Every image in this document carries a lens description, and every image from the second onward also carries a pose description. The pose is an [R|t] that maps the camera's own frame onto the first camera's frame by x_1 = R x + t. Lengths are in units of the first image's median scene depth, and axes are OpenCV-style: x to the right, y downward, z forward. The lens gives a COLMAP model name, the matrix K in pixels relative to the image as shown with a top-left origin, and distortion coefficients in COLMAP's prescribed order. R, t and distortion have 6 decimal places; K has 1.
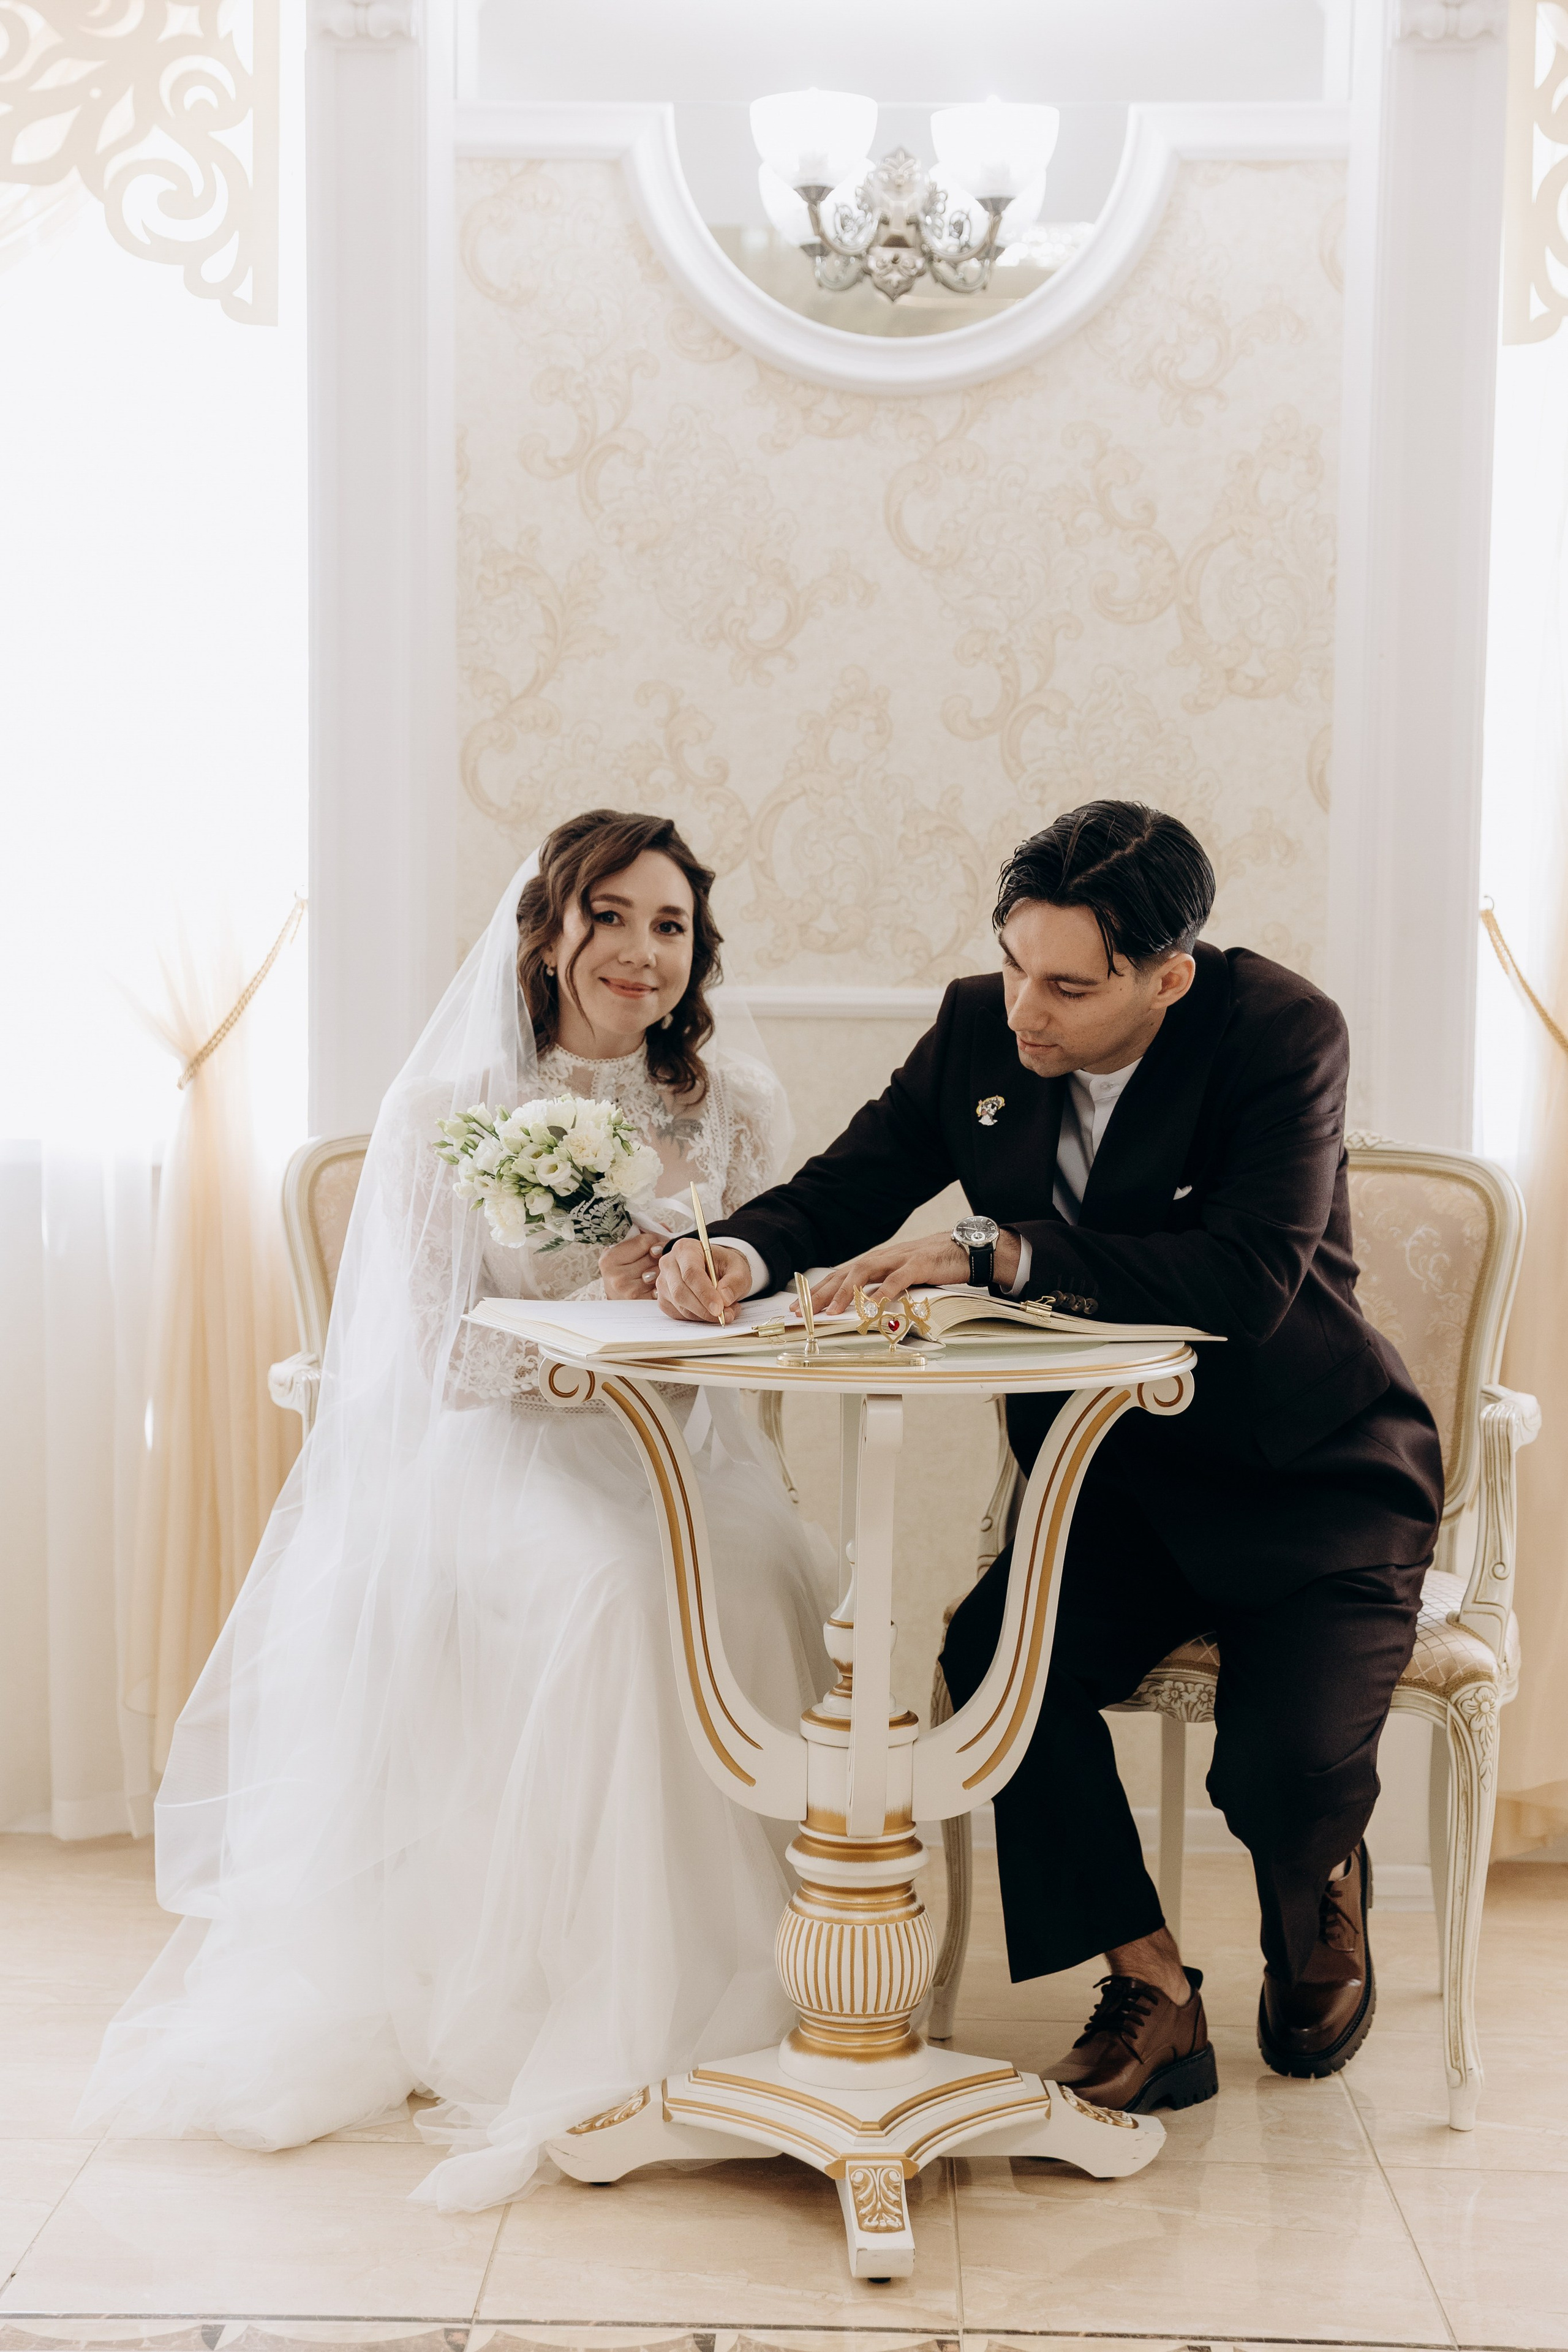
lens RADIAL K [[3562.7, 0, 784.0], [0, 3562.7, 1176.0], [0, 0, 1]] dist [0.123684, 0.025130]
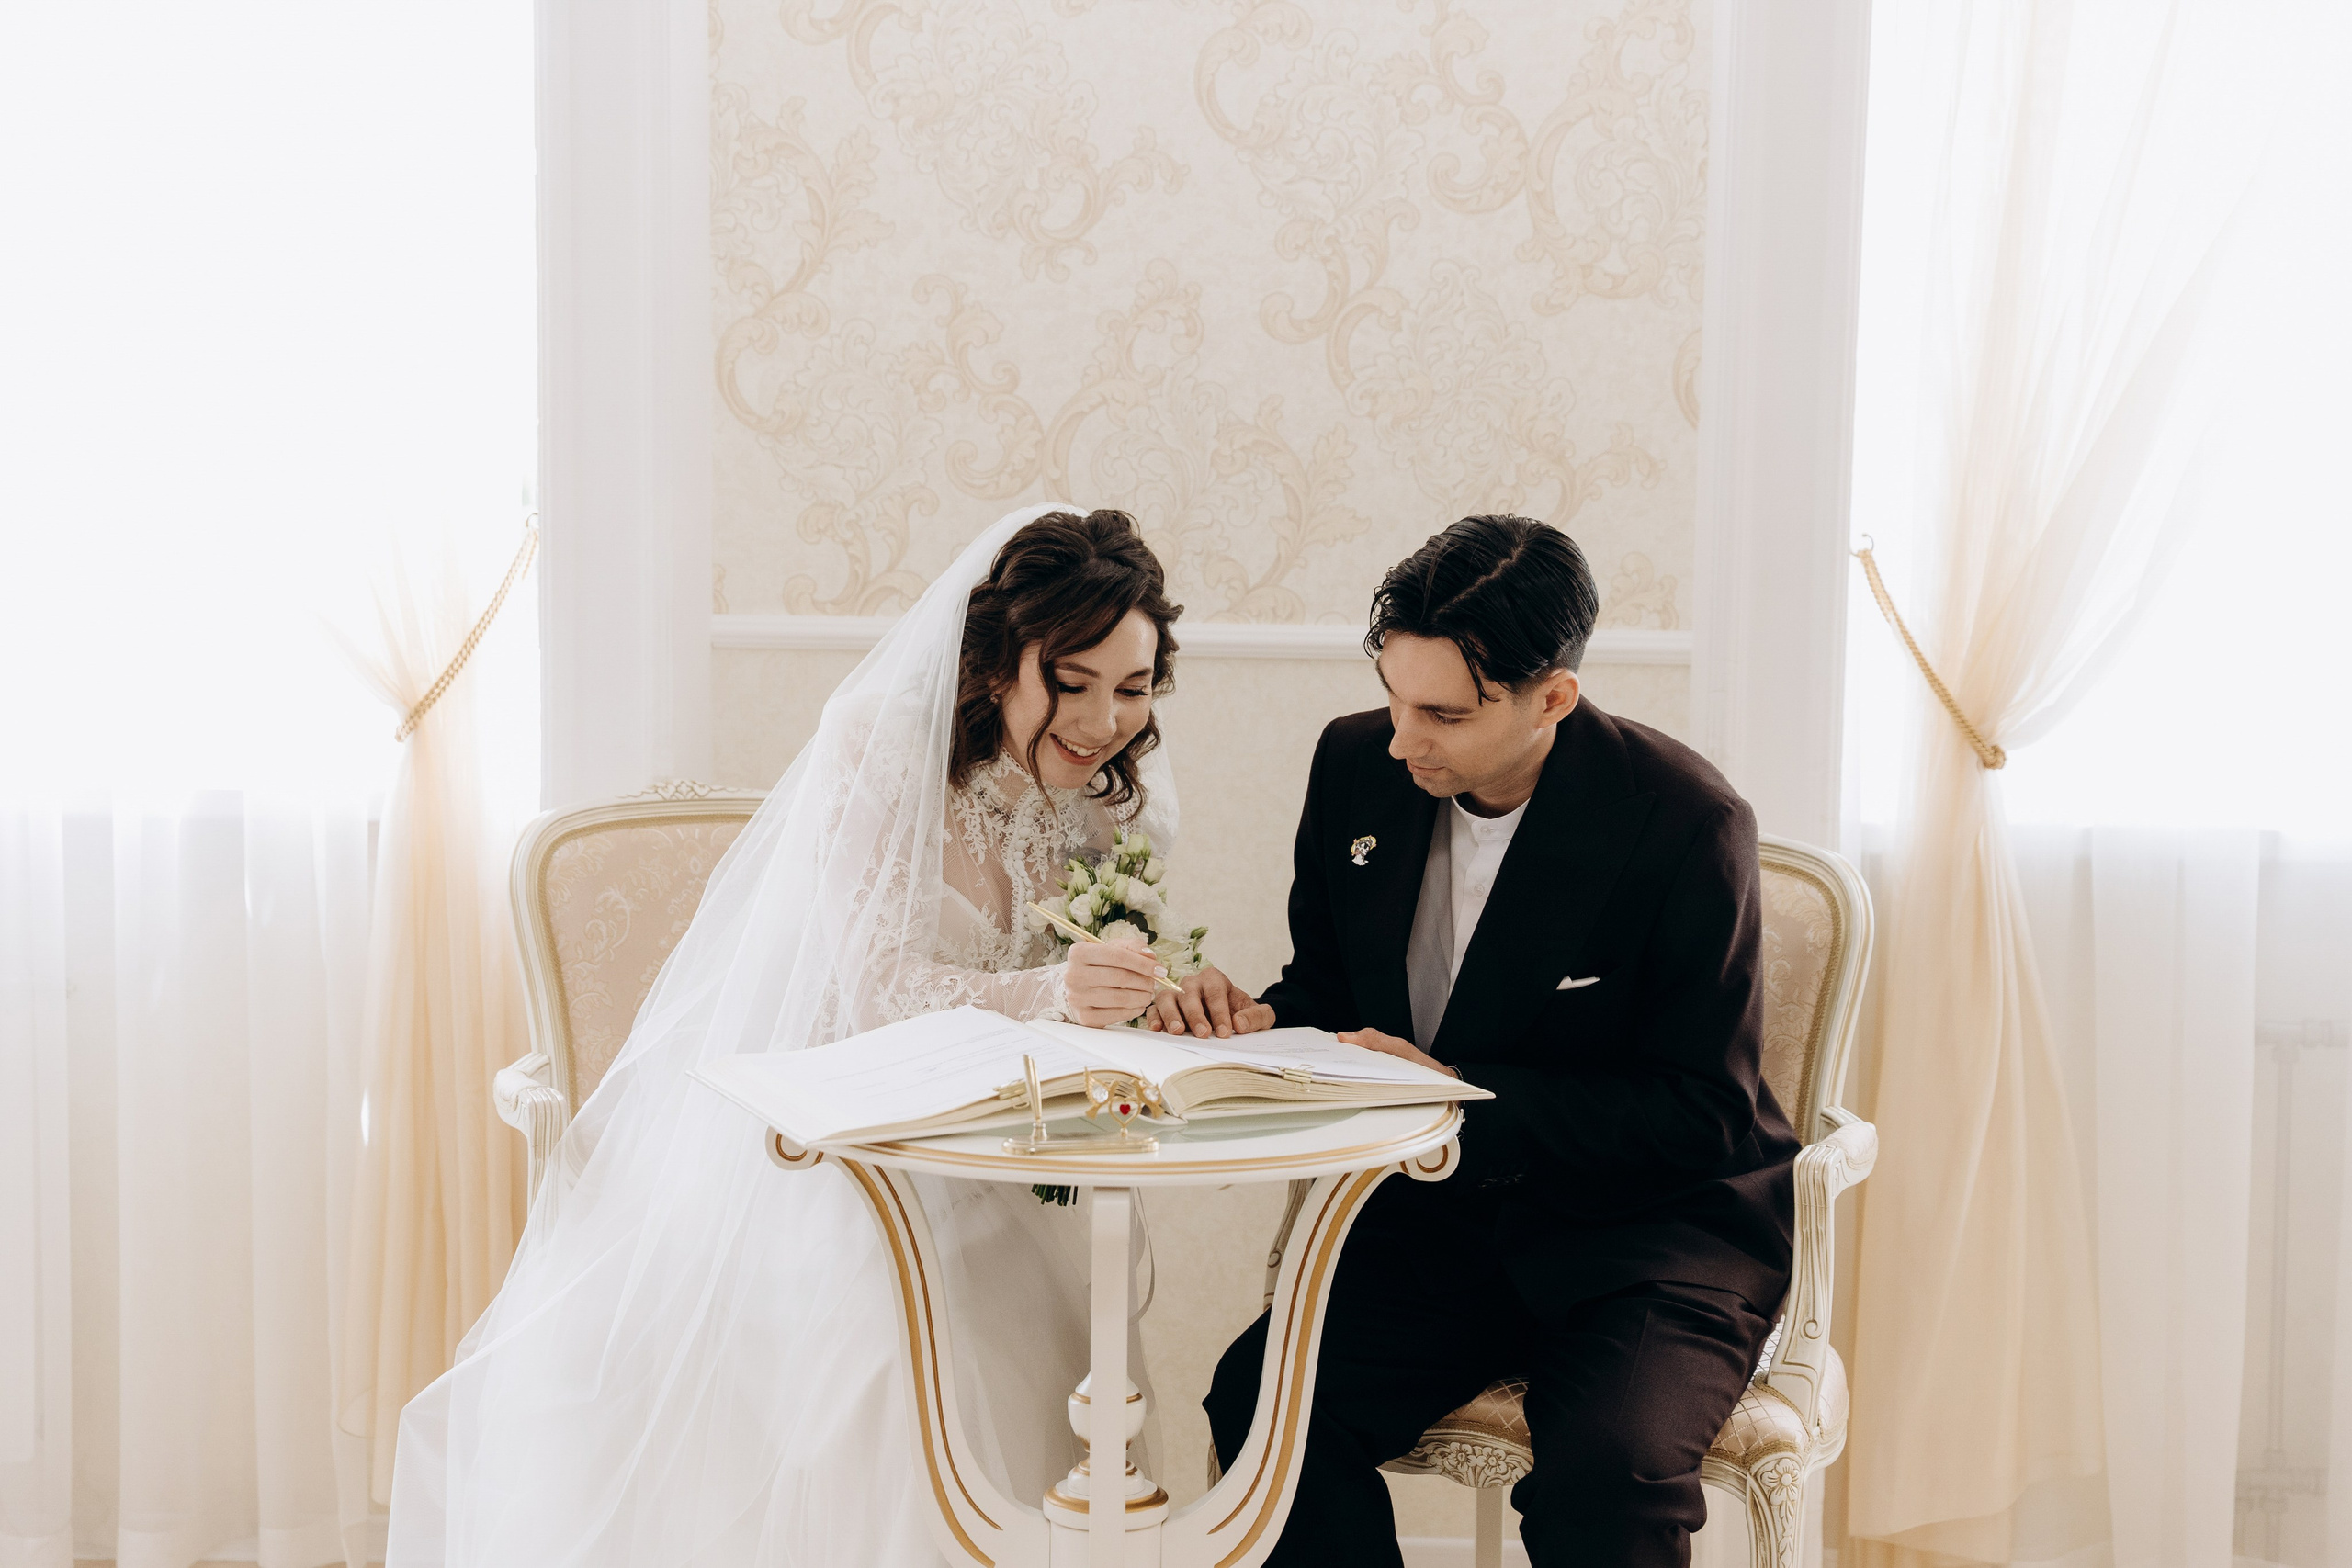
lens RADIAL K [[4871.9, 0, 1176.0], [0, 4871.9, 784.0], [0, 0, 1]] dist [0.333184, -0.678676]
pose [[0.999773, 0.005225, -0.020661, 0.049087], [-0.003972, 0.998177, 0.060221, -0.086277], [0.020938, -0.060125, 0.997971, -0.214026]]
